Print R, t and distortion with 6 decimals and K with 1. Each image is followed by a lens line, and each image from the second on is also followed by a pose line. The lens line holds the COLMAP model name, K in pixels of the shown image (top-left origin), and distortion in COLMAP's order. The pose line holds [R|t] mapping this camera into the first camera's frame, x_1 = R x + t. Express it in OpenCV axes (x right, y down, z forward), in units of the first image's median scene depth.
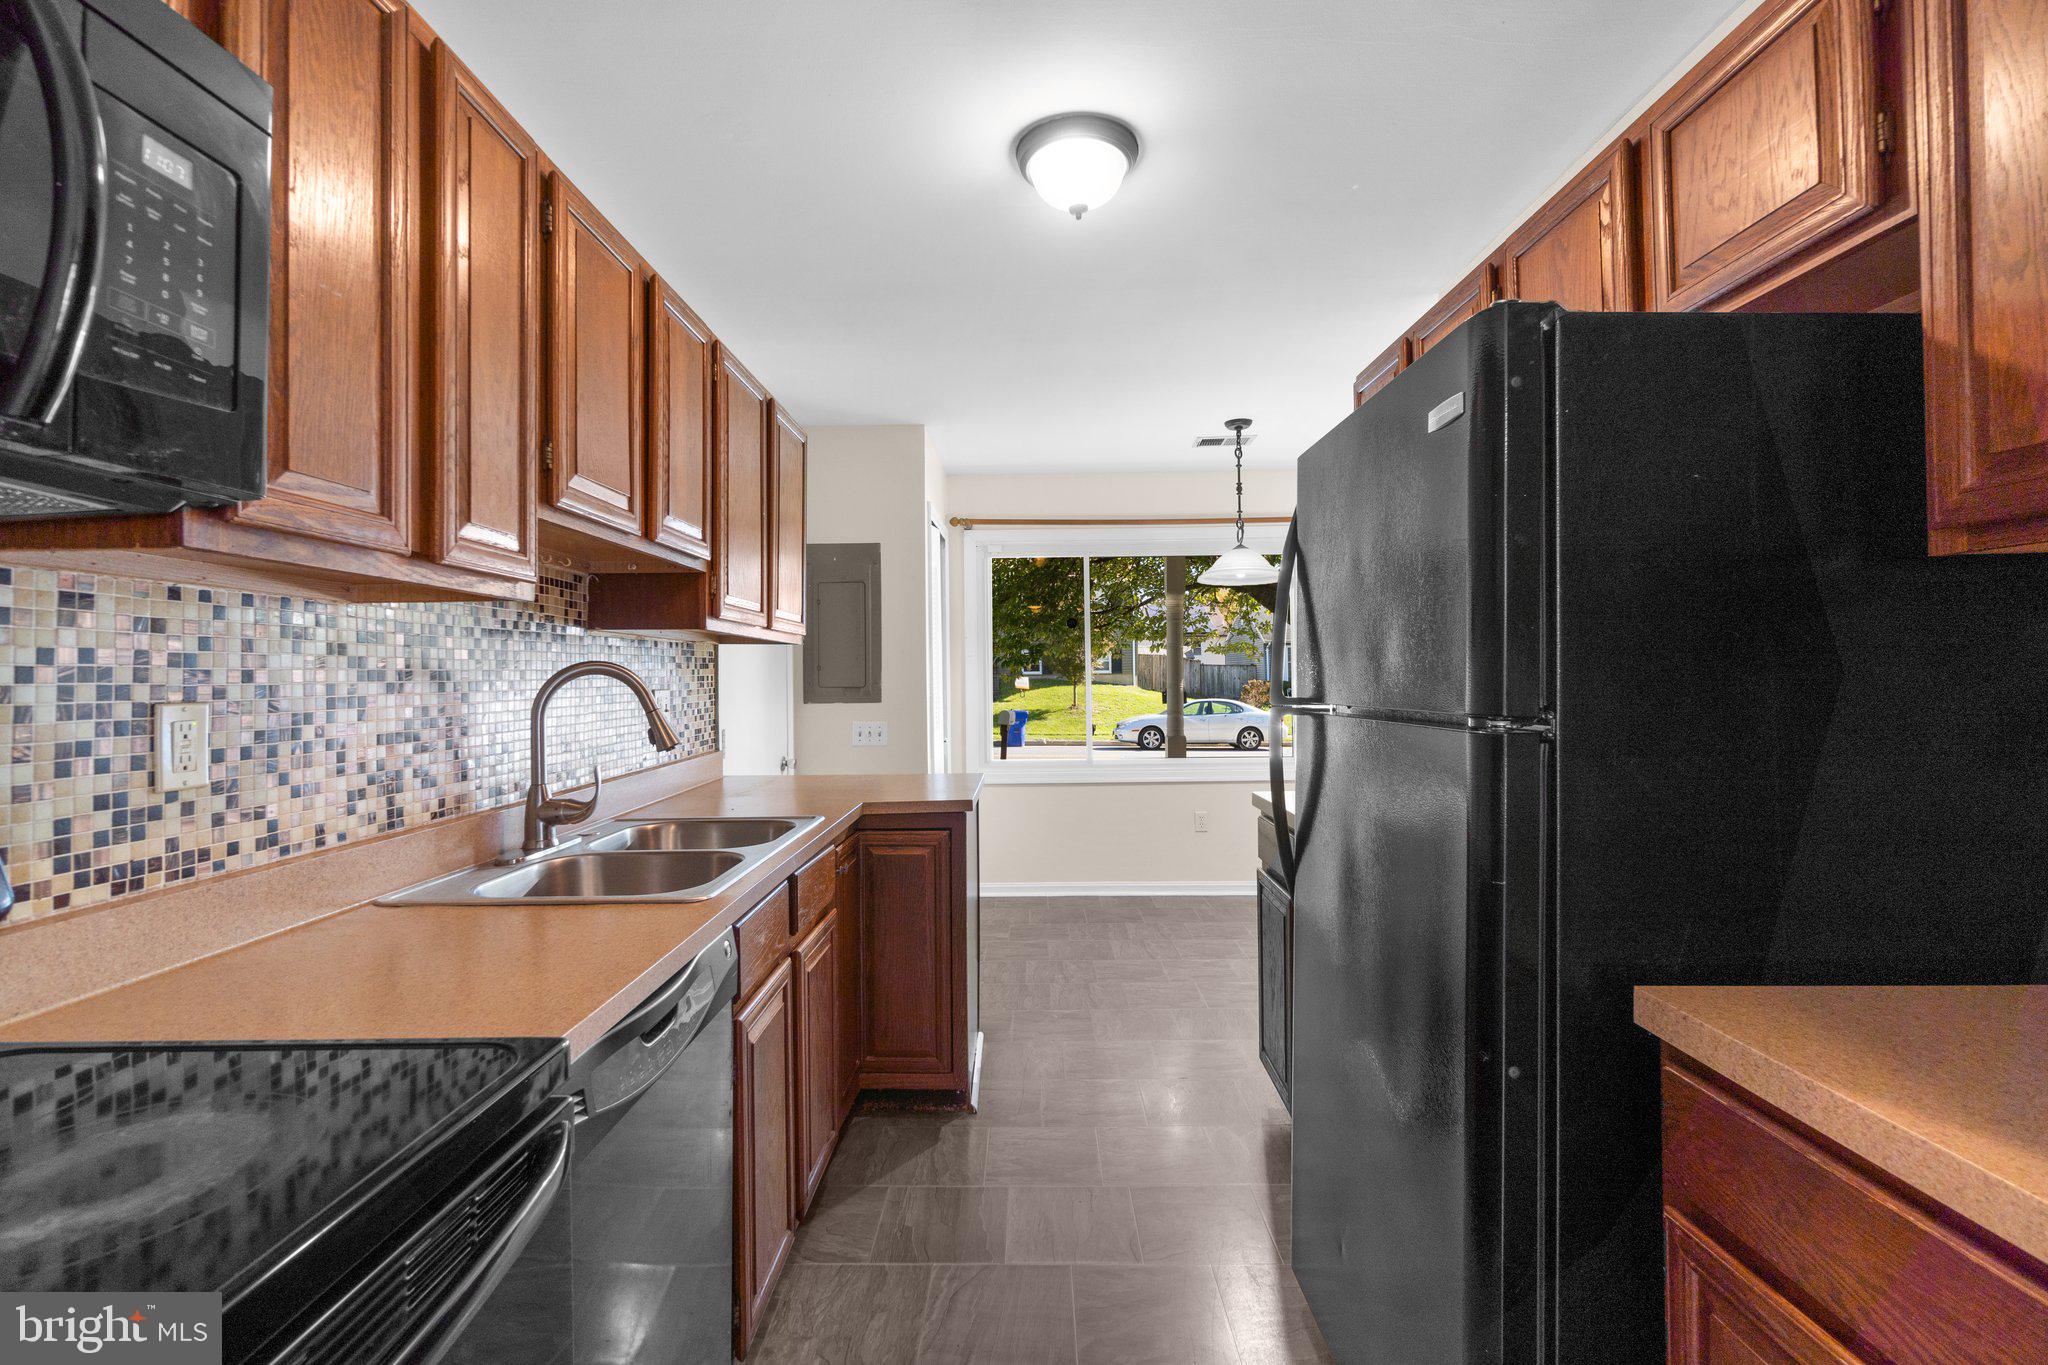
lens RADIAL K [[887.1, 0, 988.4], [0, 887.1, 666.7], [0, 0, 1]] dist [-0.003028, 0.000752]
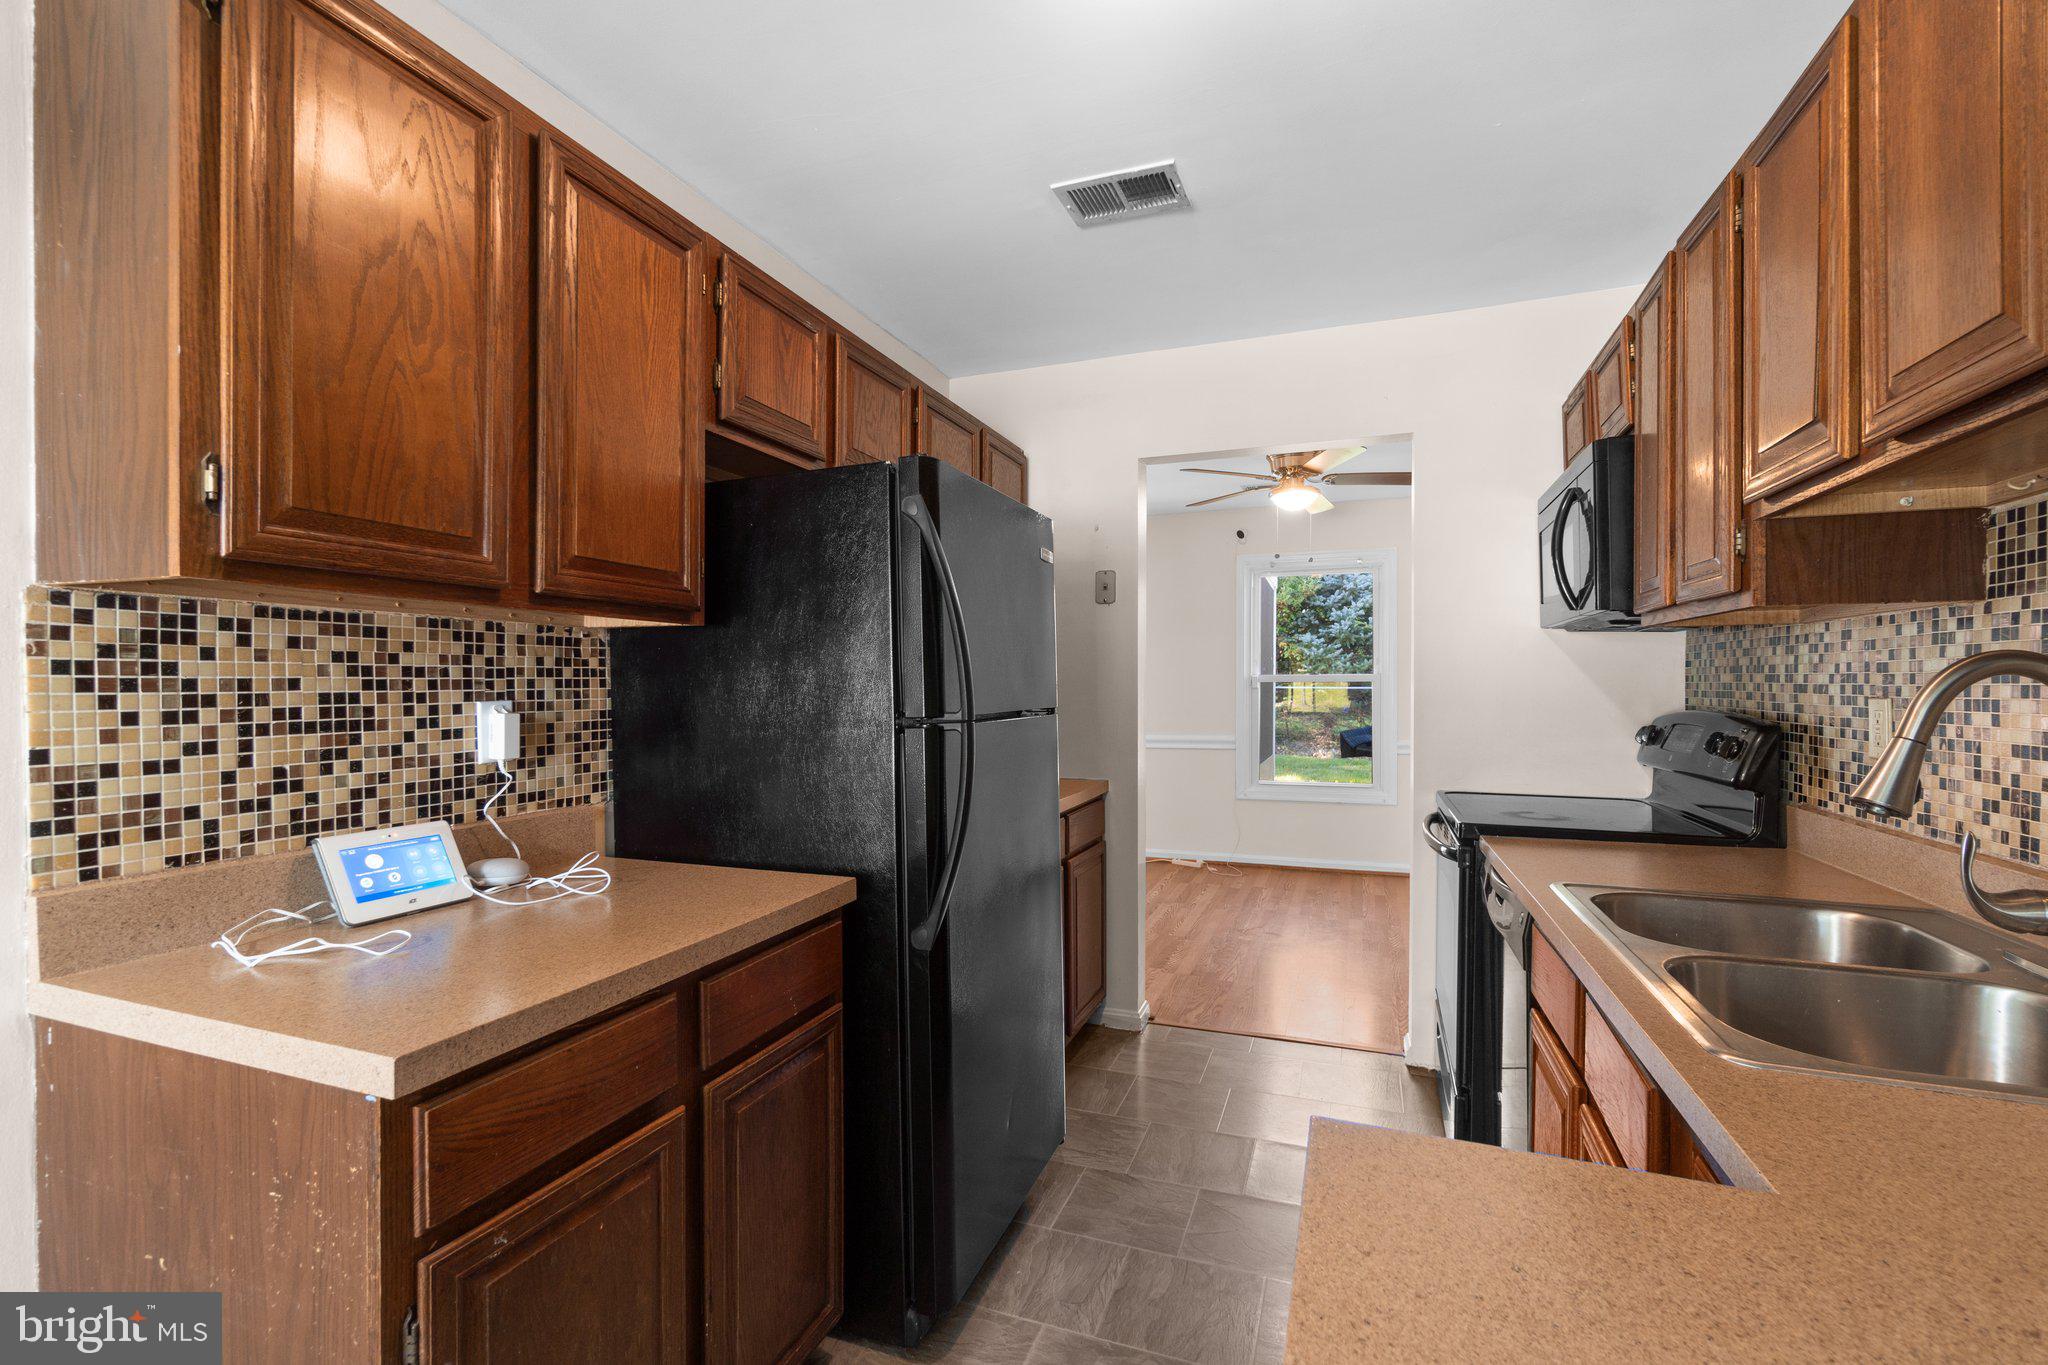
lens RADIAL K [[887.1, 0, 1017.5], [0, 887.1, 692.2], [0, 0, 1]] dist [-0.003028, 0.000752]
pose [[-0.950339, 0.012196, 0.310977, -0.028831], [0.010468, 0.999919, -0.007226, 0.019164], [-0.311040, -0.003612, -0.950390, 1.917851]]
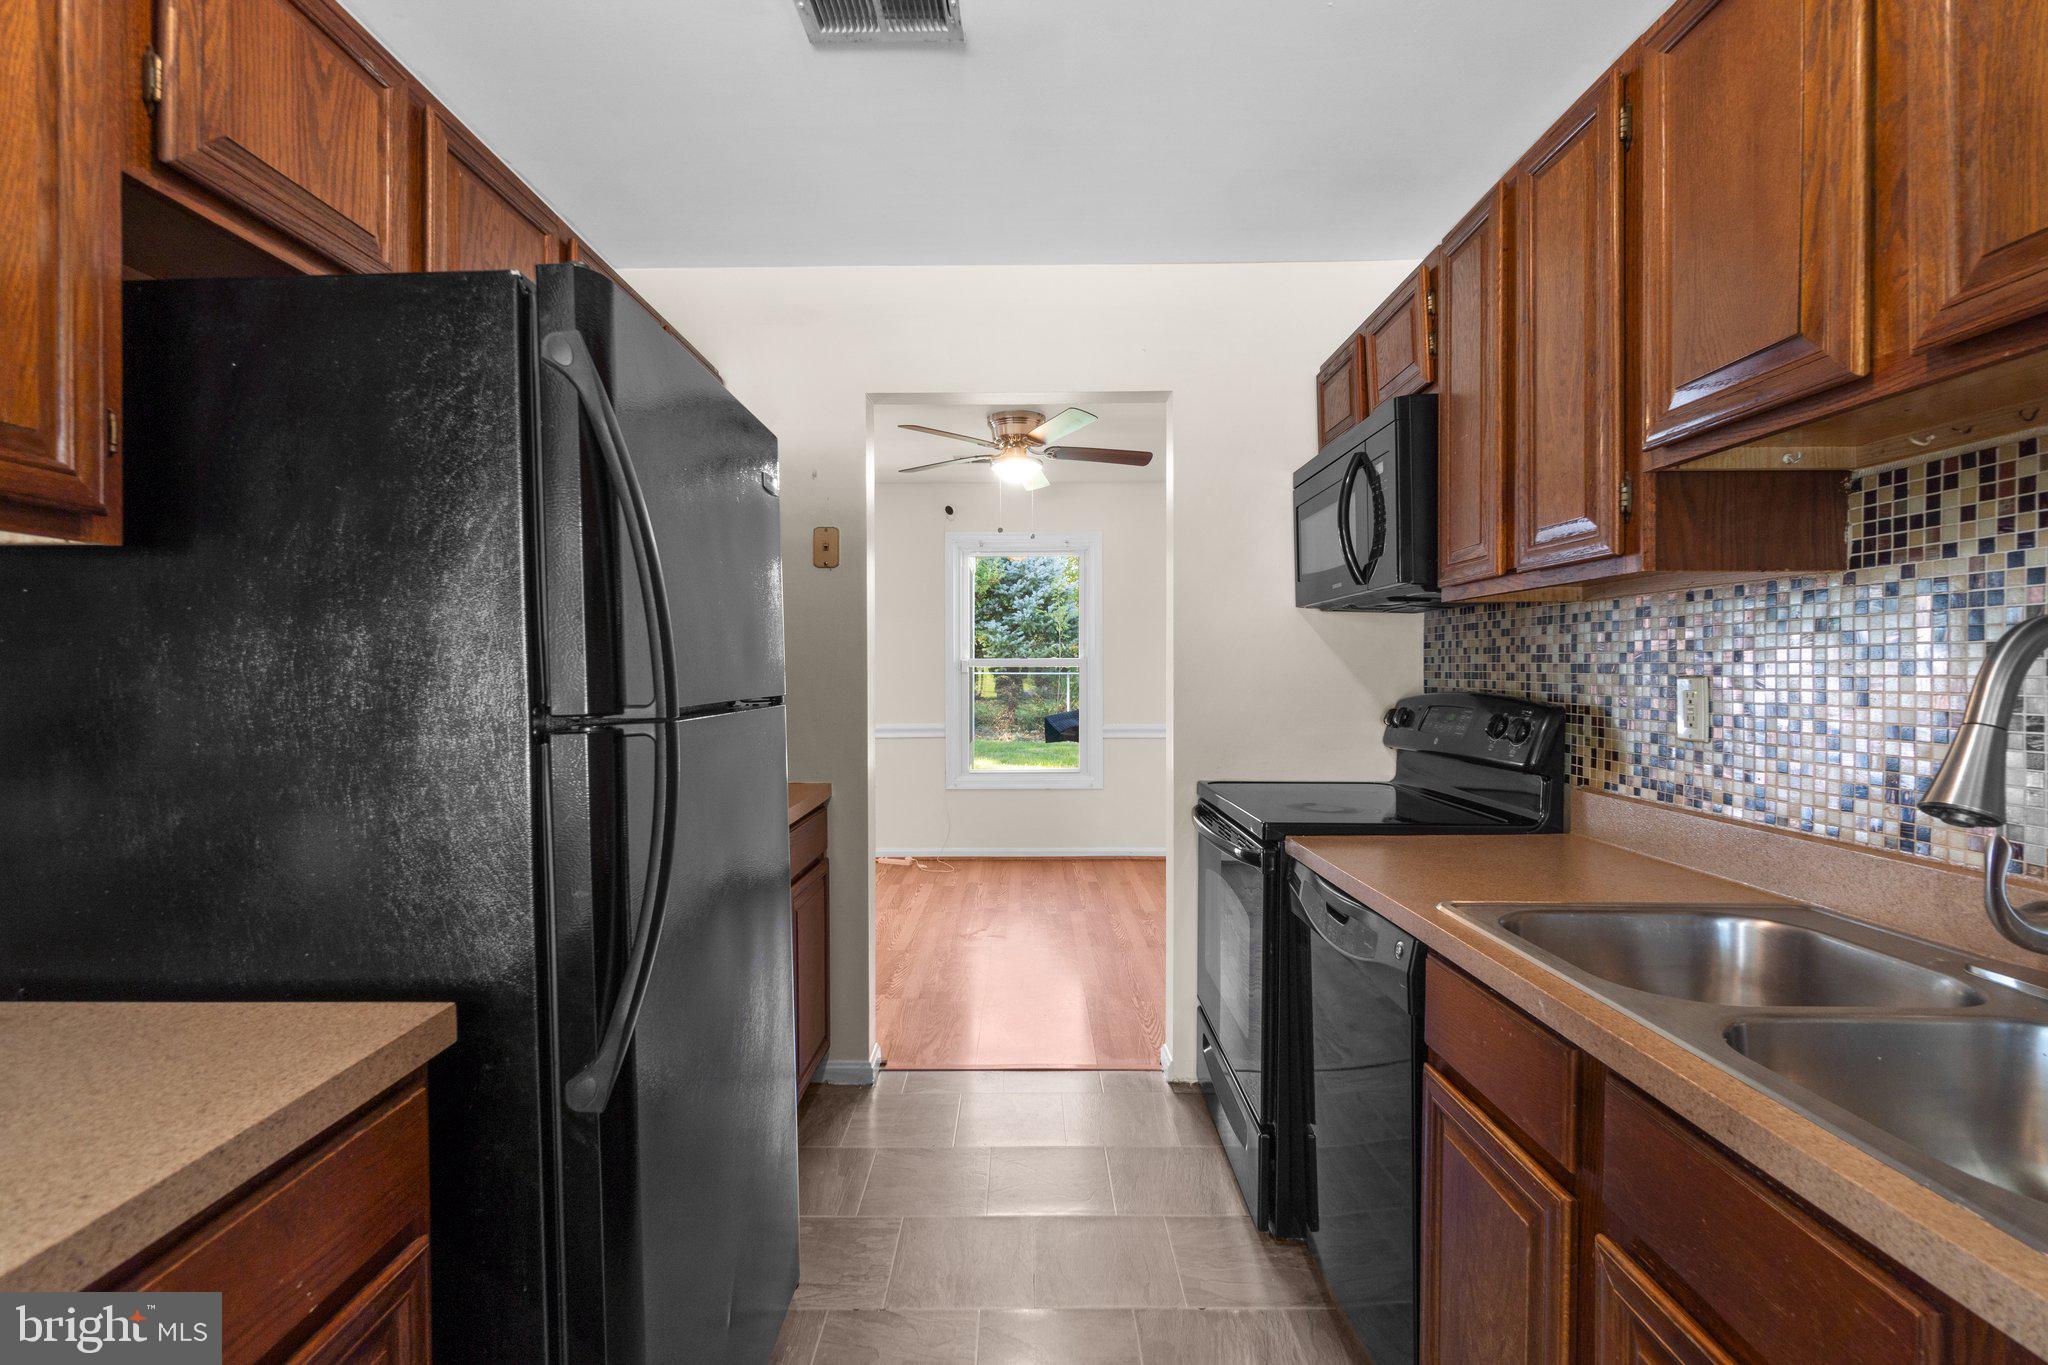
lens RADIAL K [[887.1, 0, 1013.6], [0, 887.1, 683.7], [0, 0, 1]] dist [-0.003028, 0.000752]
pose [[-0.999132, 0.016111, -0.038421, 0.121973], [0.016020, 0.999868, 0.002685, 0.021769], [0.038459, 0.002067, -0.999258, 1.599858]]
